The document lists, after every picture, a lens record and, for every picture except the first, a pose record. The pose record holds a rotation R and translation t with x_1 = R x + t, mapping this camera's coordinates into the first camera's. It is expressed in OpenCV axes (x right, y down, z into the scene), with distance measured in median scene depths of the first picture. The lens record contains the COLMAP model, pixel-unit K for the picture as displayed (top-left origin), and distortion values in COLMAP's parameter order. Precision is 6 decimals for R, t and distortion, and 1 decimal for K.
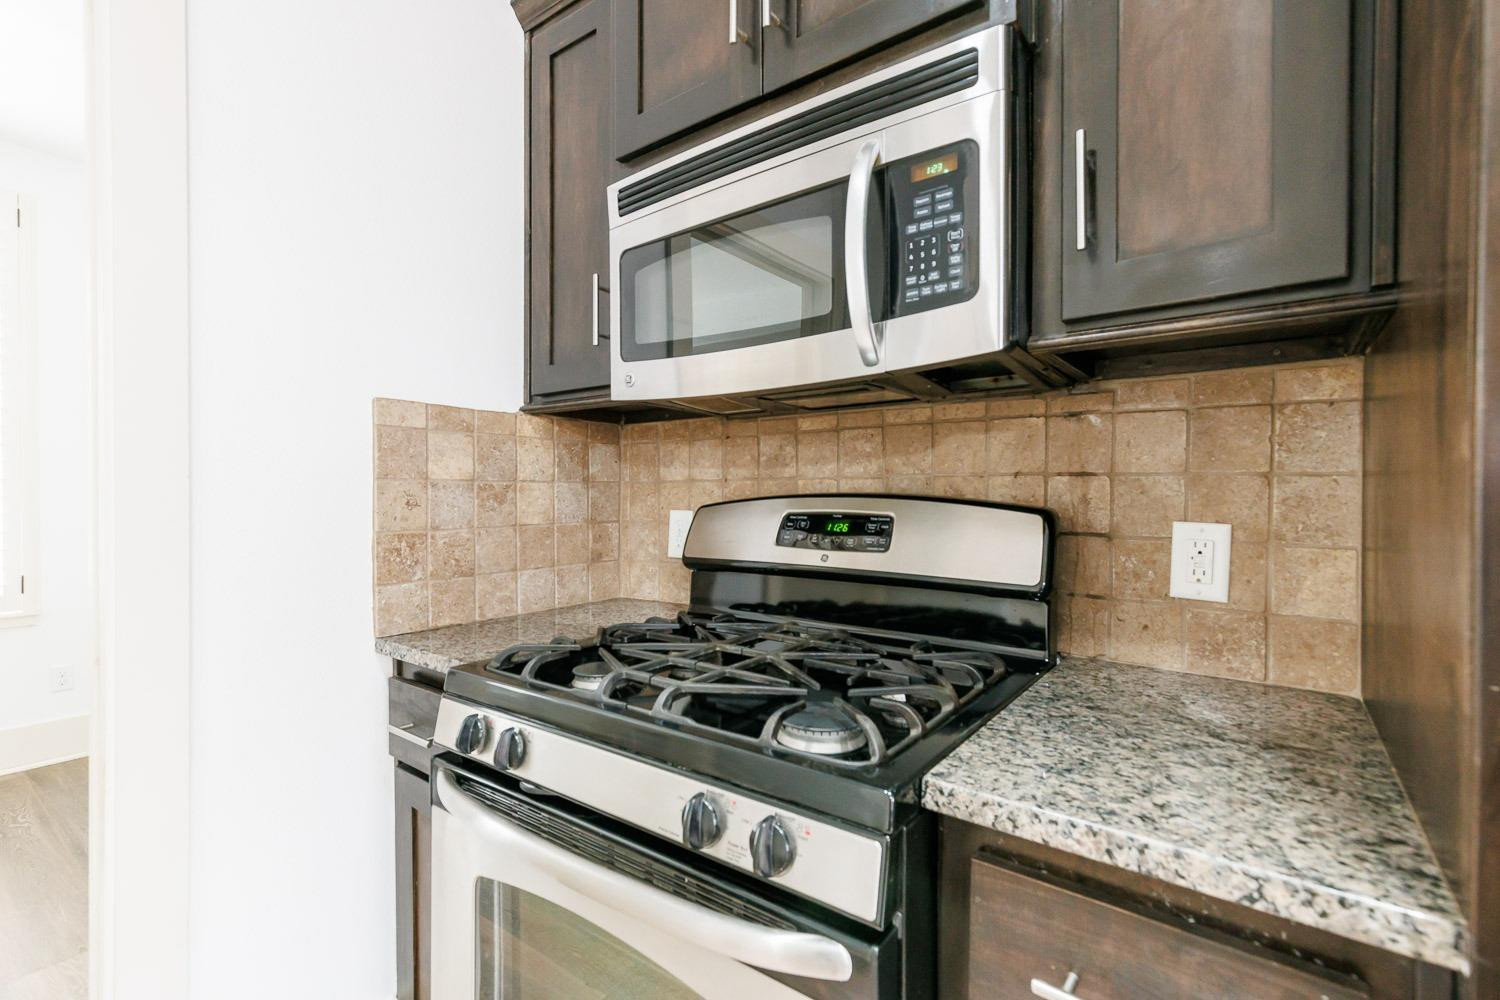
lens RADIAL K [[677.3, 0, 754.4], [0, 677.3, 500.7], [0, 0, 1]] dist [0.004272, 0.000560]
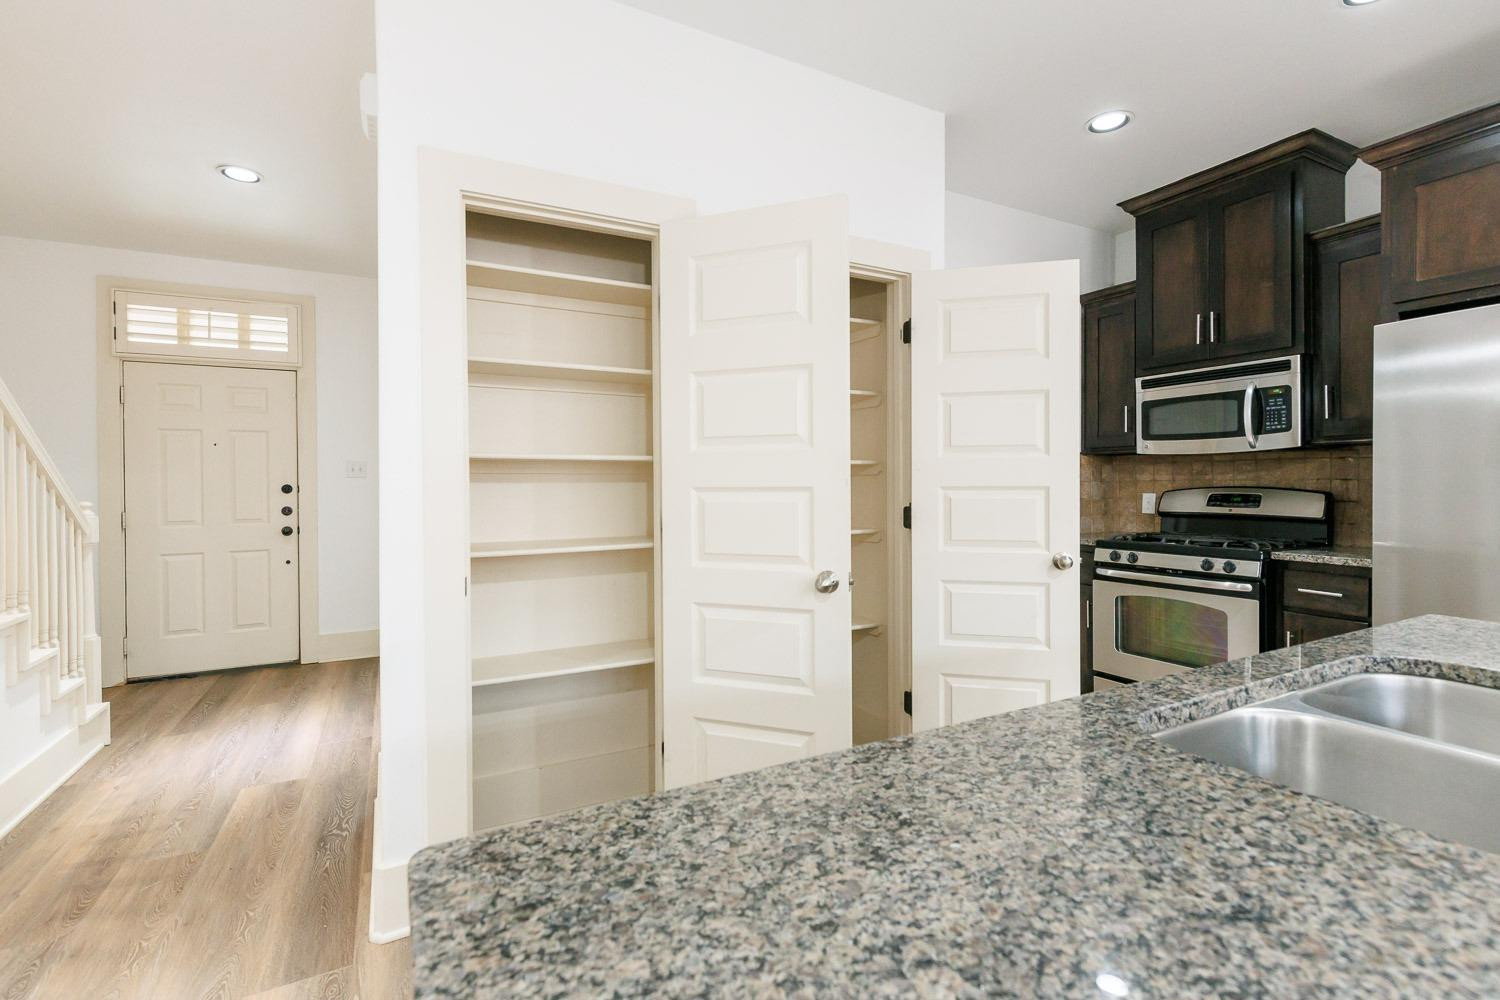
lens RADIAL K [[677.3, 0, 749.9], [0, 677.3, 490.7], [0, 0, 1]] dist [0.004272, 0.000560]
pose [[0.906590, -0.002219, -0.422007, -0.532112], [0.004759, 0.999976, 0.004965, -0.018442], [0.421986, -0.006510, 0.906579, -2.464780]]
